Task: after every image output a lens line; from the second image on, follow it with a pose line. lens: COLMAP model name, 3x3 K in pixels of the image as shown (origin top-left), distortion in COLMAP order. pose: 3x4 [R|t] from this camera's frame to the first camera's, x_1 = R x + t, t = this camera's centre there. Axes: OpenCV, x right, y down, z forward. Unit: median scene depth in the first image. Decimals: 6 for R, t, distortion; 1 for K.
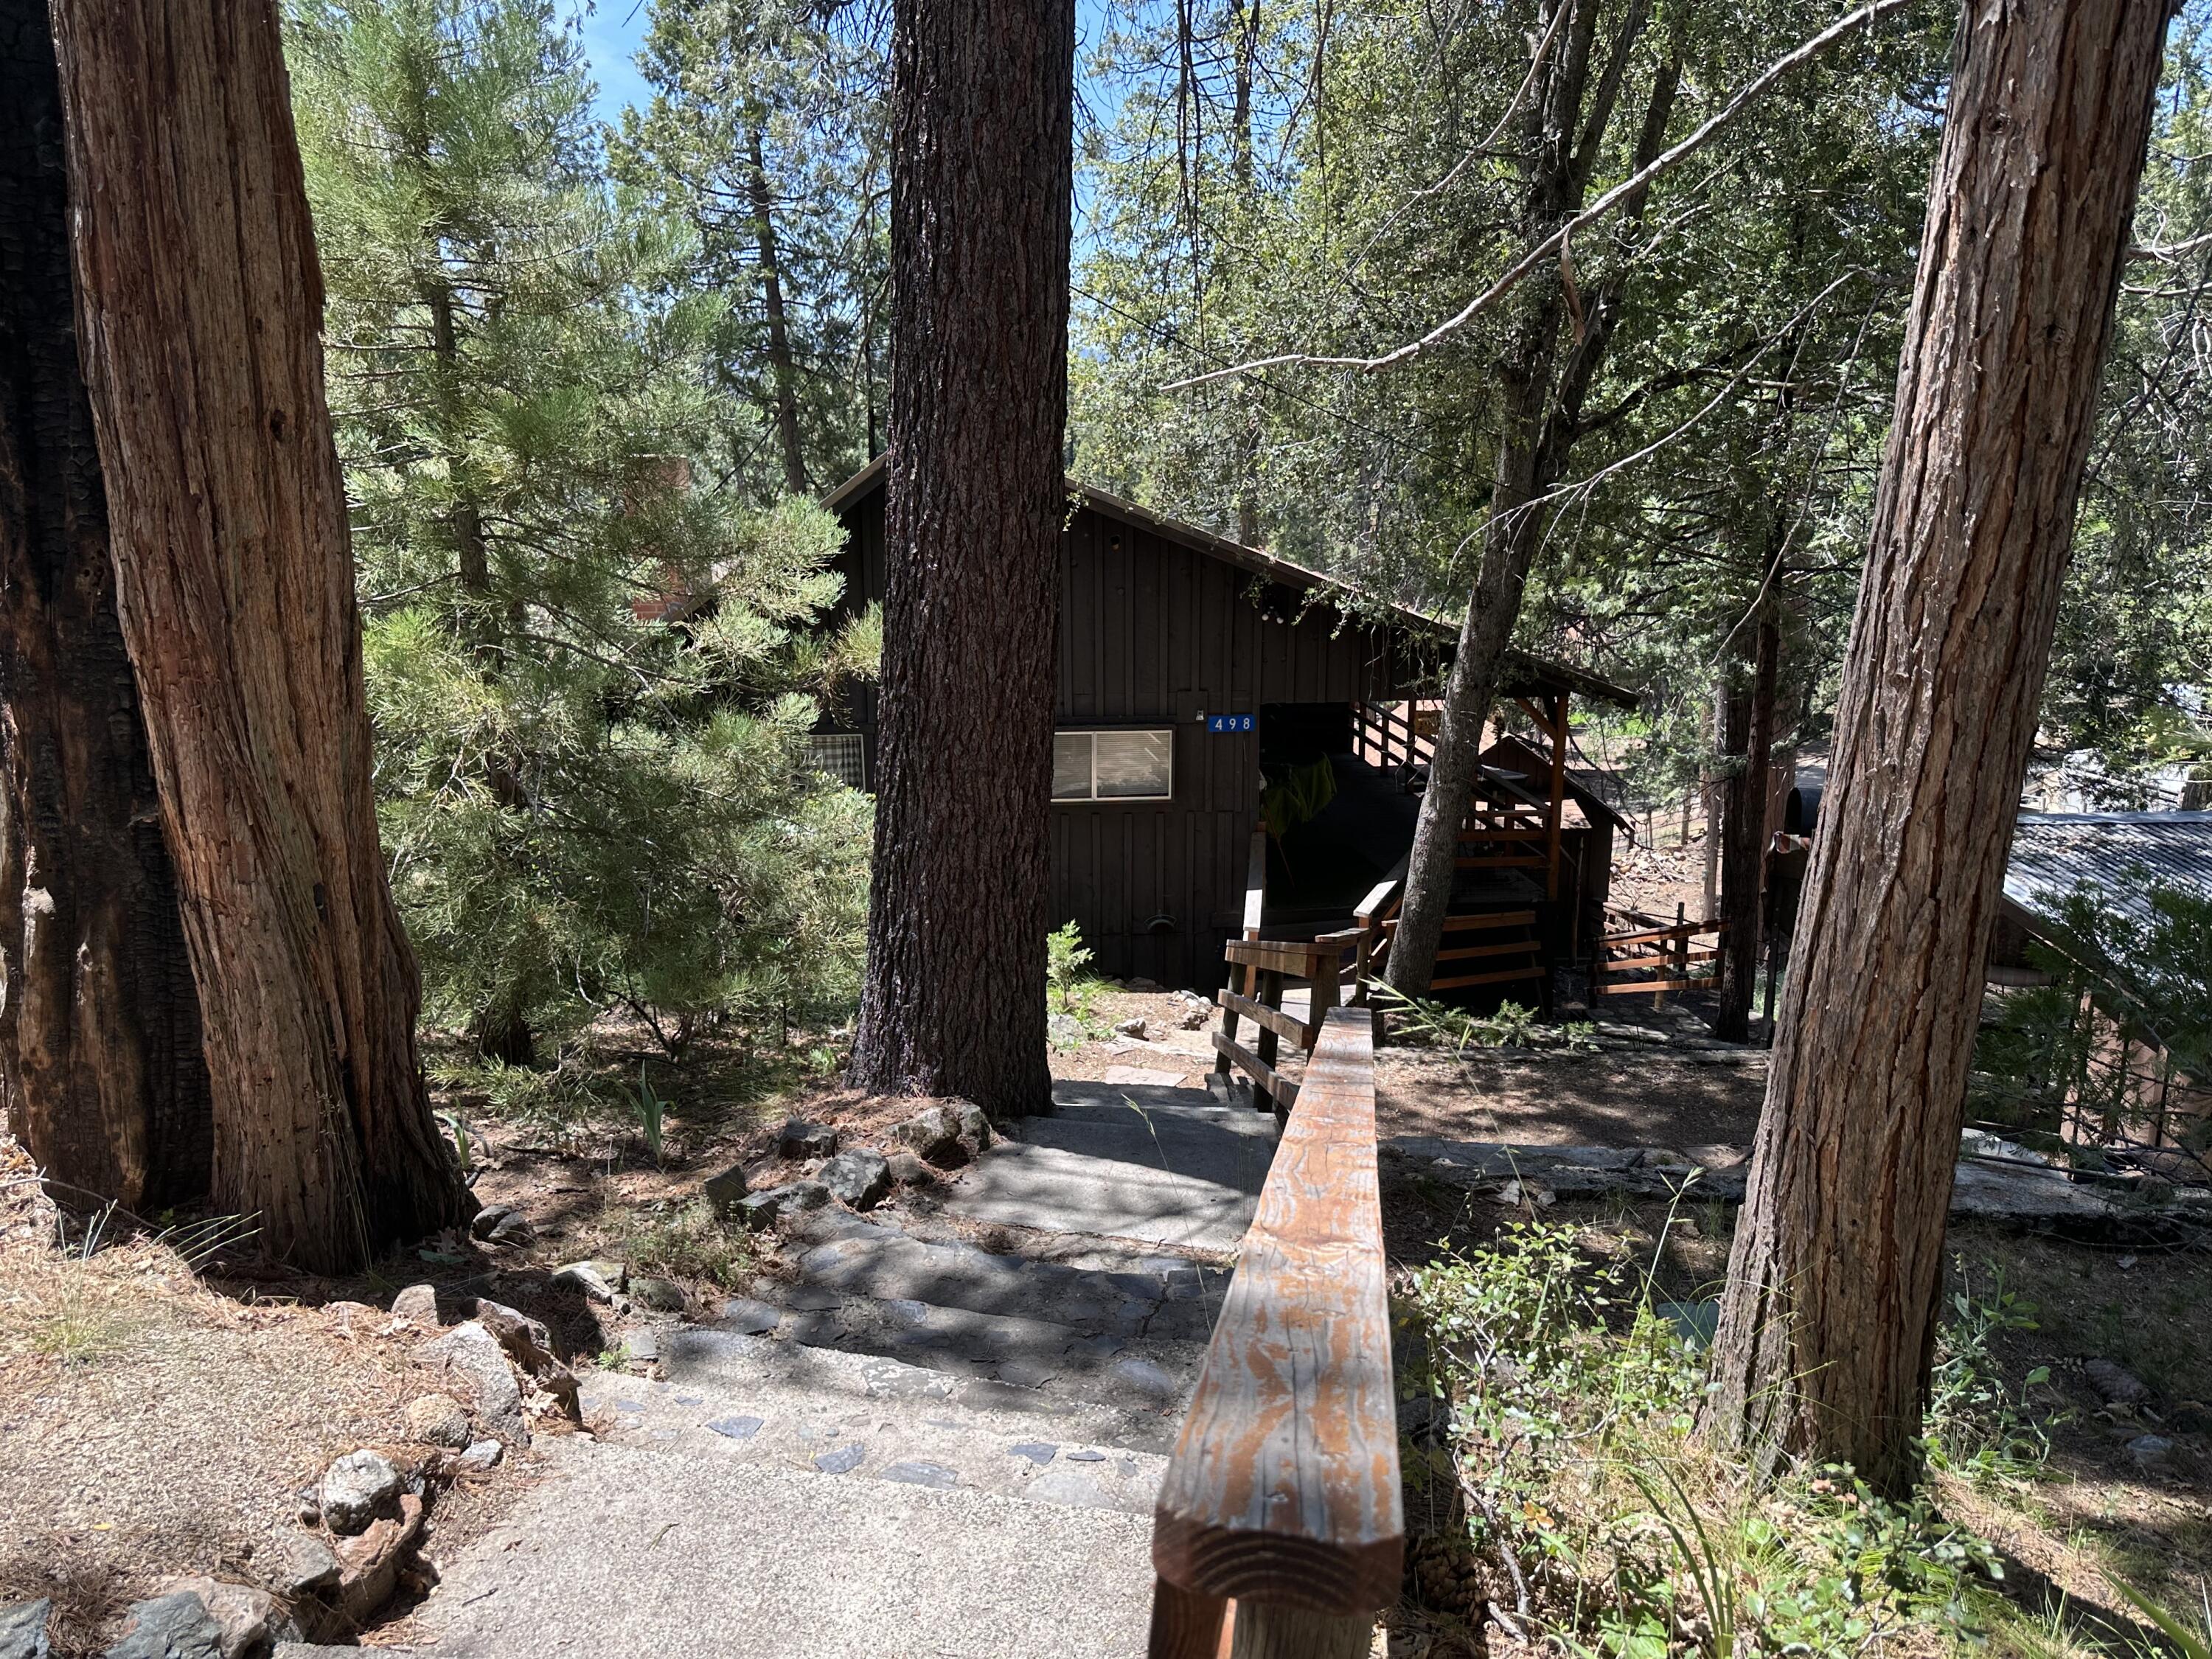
lens RADIAL K [[1569.1, 0, 1106.0], [0, 1569.1, 829.5], [0, 0, 1]] dist [0.043600, -0.061208]
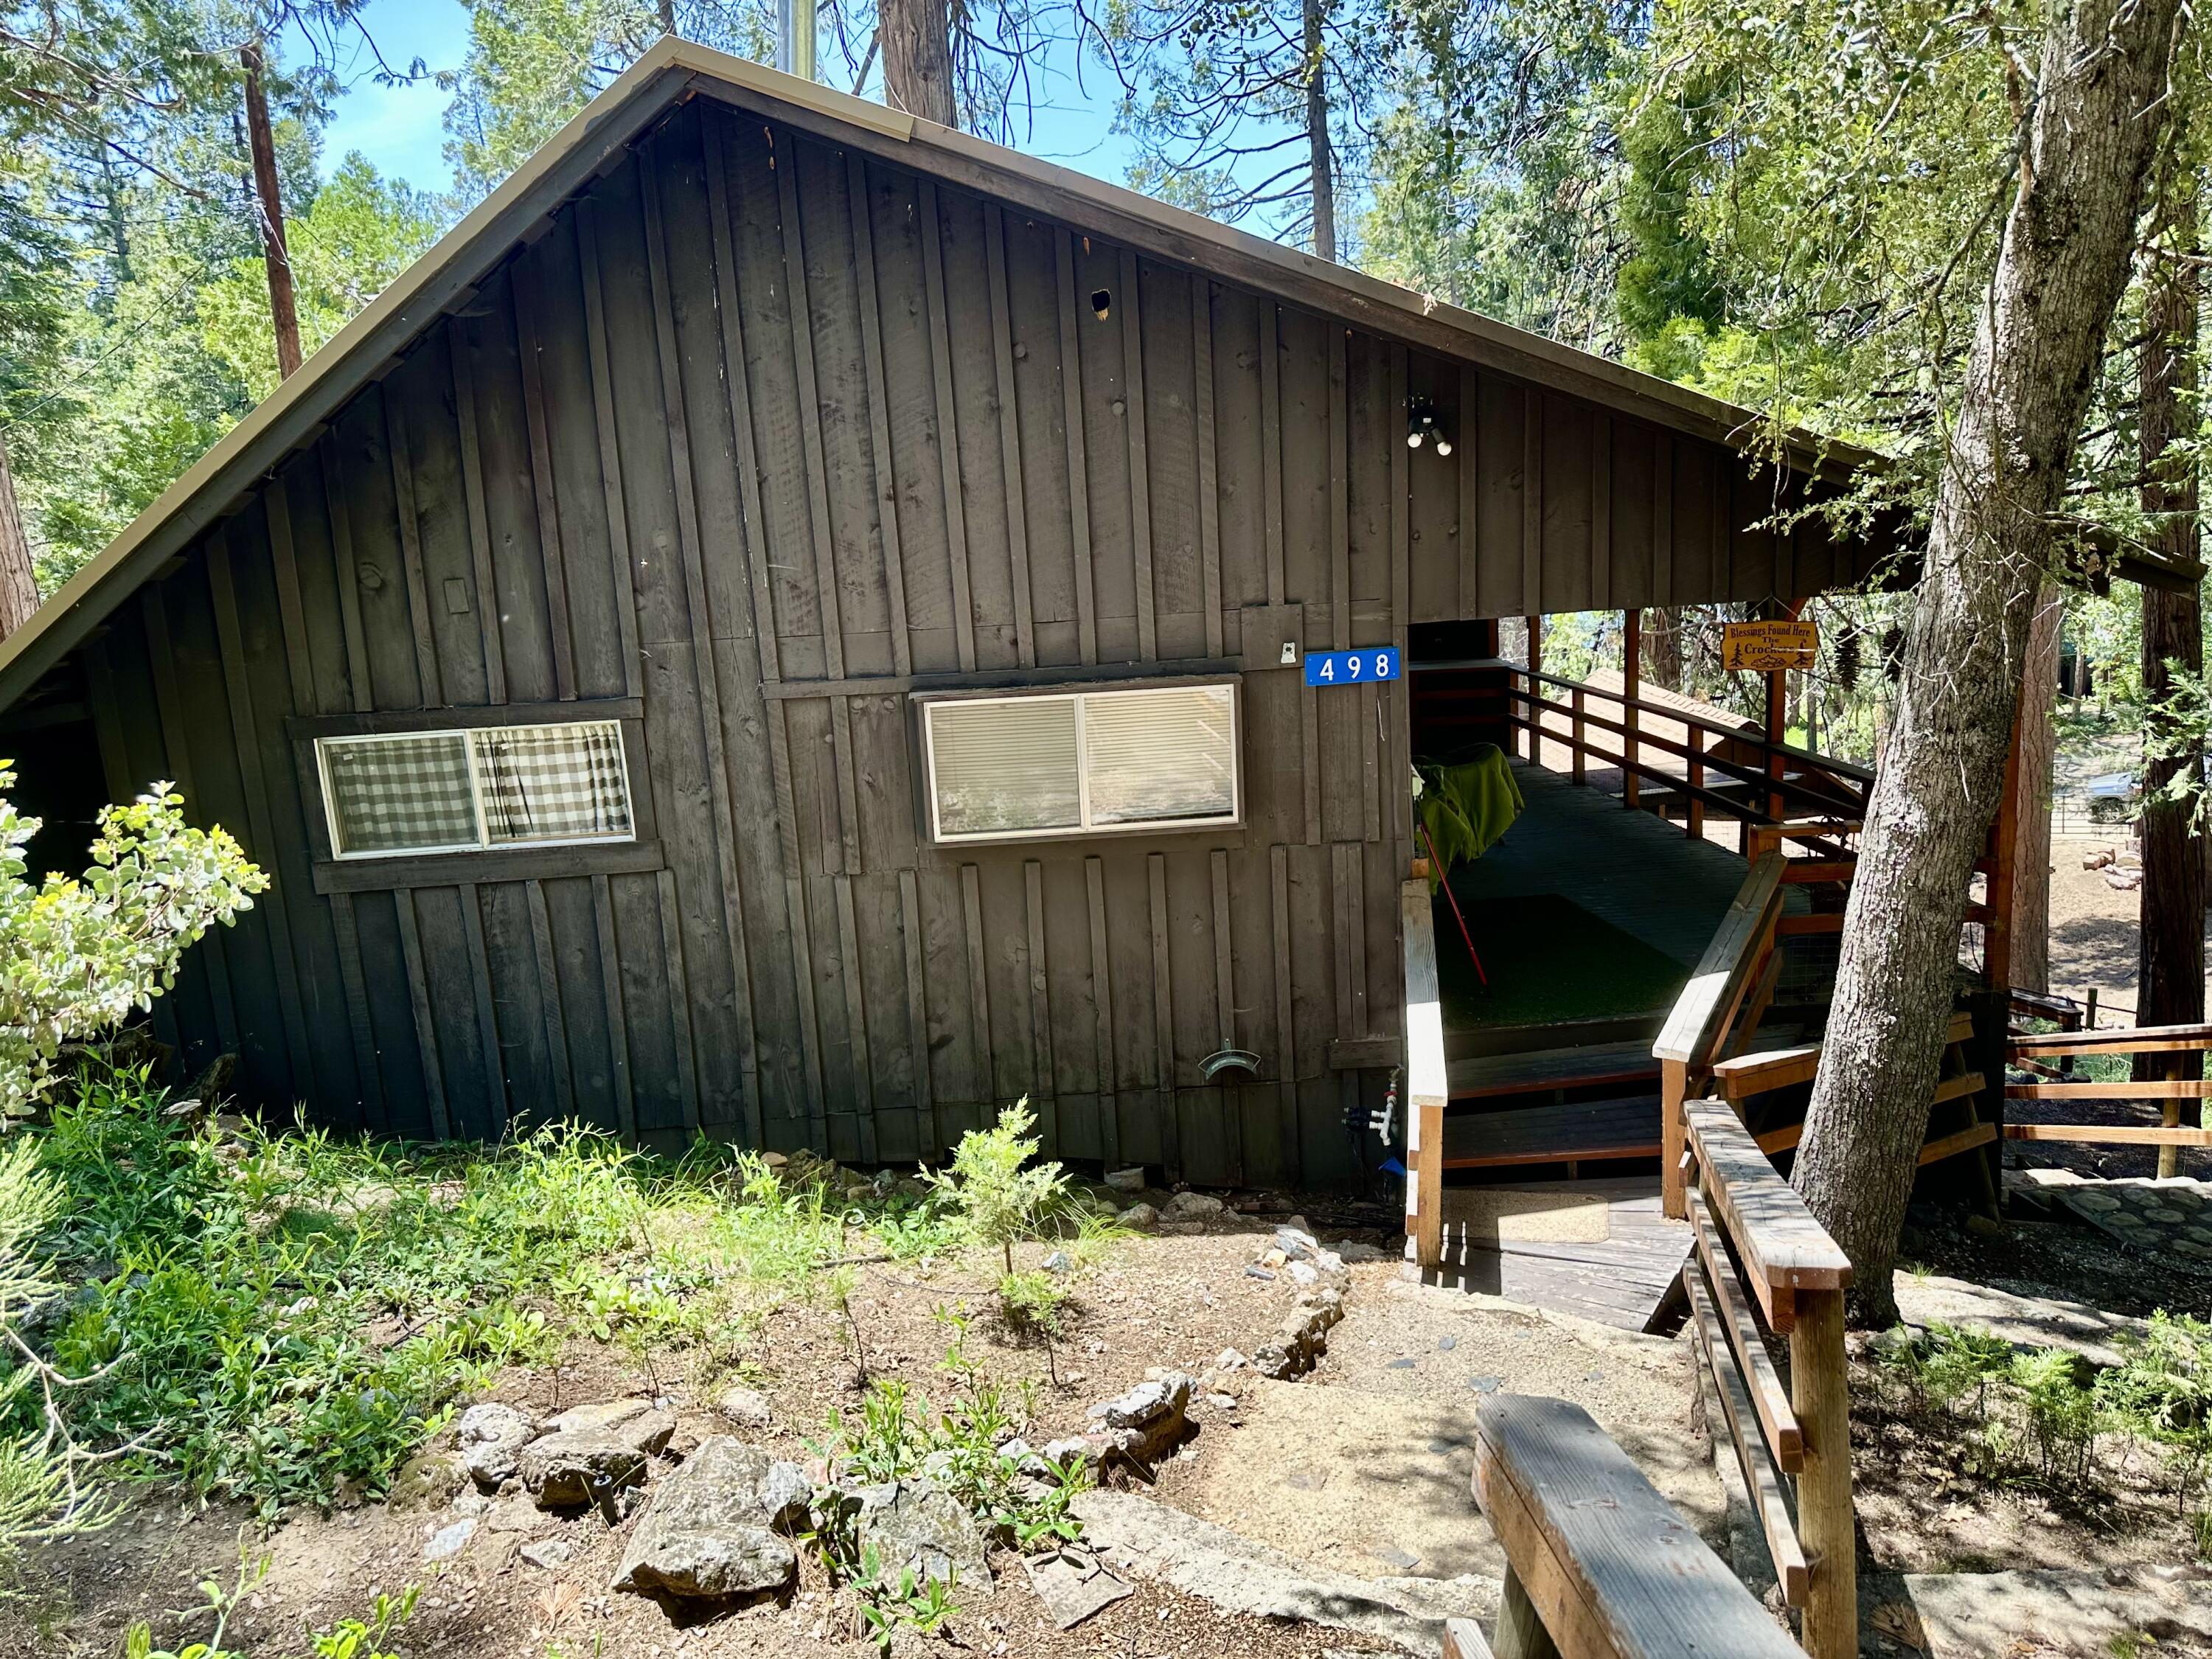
lens RADIAL K [[1569.1, 0, 1106.0], [0, 1569.1, 829.5], [0, 0, 1]] dist [0.043600, -0.061208]
pose [[0.997507, -0.044174, -0.055040, 0.026530], [0.042290, 0.998494, -0.034937, -0.001056], [0.056500, 0.032522, 0.997873, 0.493375]]
